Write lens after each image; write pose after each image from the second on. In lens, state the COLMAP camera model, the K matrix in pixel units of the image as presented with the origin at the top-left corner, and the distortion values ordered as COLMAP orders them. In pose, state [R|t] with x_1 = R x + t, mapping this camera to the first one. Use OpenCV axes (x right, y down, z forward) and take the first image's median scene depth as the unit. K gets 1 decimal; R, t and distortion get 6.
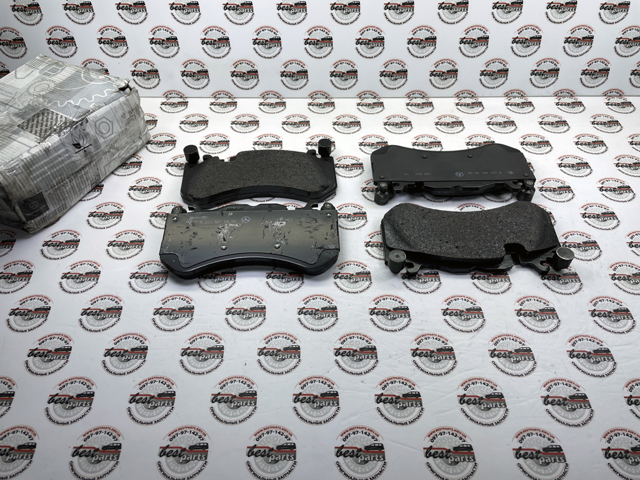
lens RADIAL K [[489.0, 0, 320.0], [0, 489.0, 240.0], [0, 0, 1]] dist [0.080469, -0.124490]
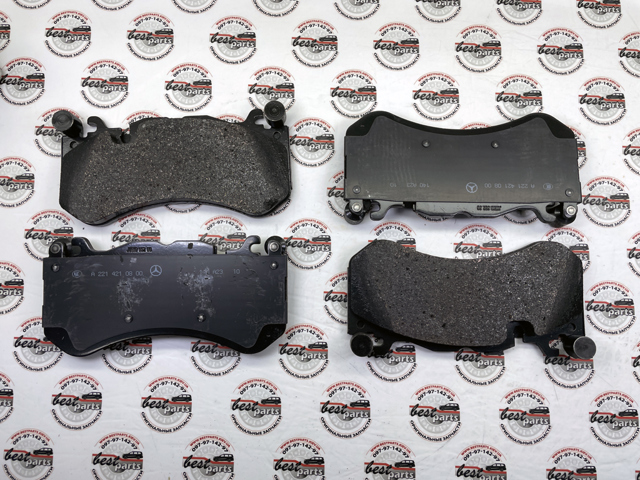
lens RADIAL K [[489.0, 0, 320.0], [0, 489.0, 240.0], [0, 0, 1]] dist [0.080469, -0.124490]
pose [[0.999649, 0.023831, 0.011597, 0.078479], [-0.026234, 0.827585, 0.560727, -0.502583], [0.003765, -0.560834, 0.827919, 0.453098]]
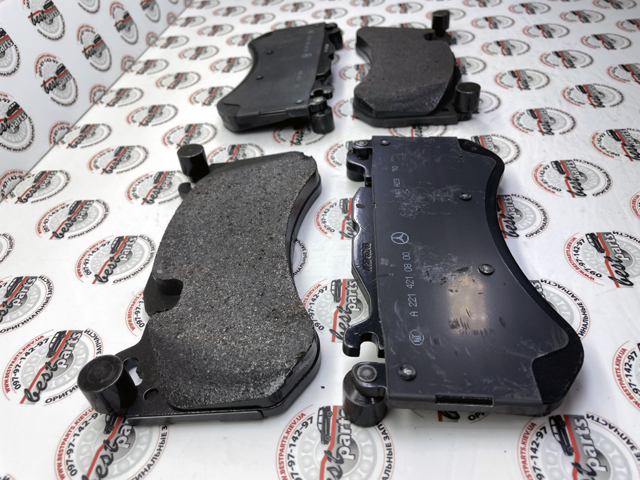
lens RADIAL K [[489.0, 0, 320.0], [0, 489.0, 240.0], [0, 0, 1]] dist [0.080469, -0.124490]
pose [[0.083523, -0.653314, 0.752466, -0.512147], [0.804929, 0.489382, 0.335551, -0.257731], [-0.587463, 0.577656, 0.566746, 0.824261]]
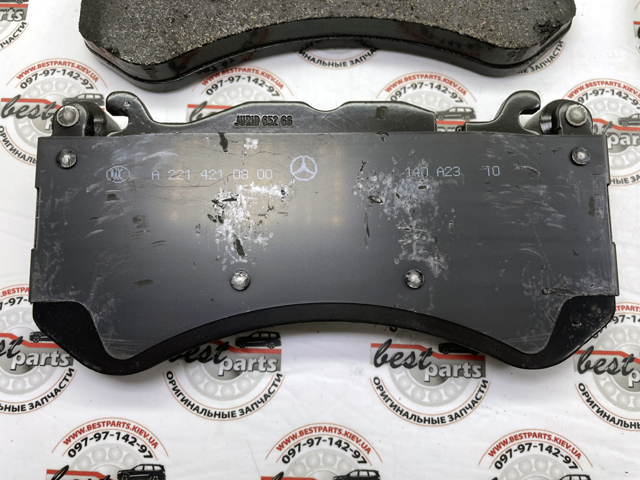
lens RADIAL K [[508.8, 0, 320.0], [0, 508.8, 240.0], [0, 0, 1]] dist [0.076889, -0.148474]
pose [[0.999566, 0.023399, 0.017874, -0.152450], [-0.029164, 0.870375, 0.491525, -0.162895], [-0.004056, -0.491833, 0.870680, 0.734493]]
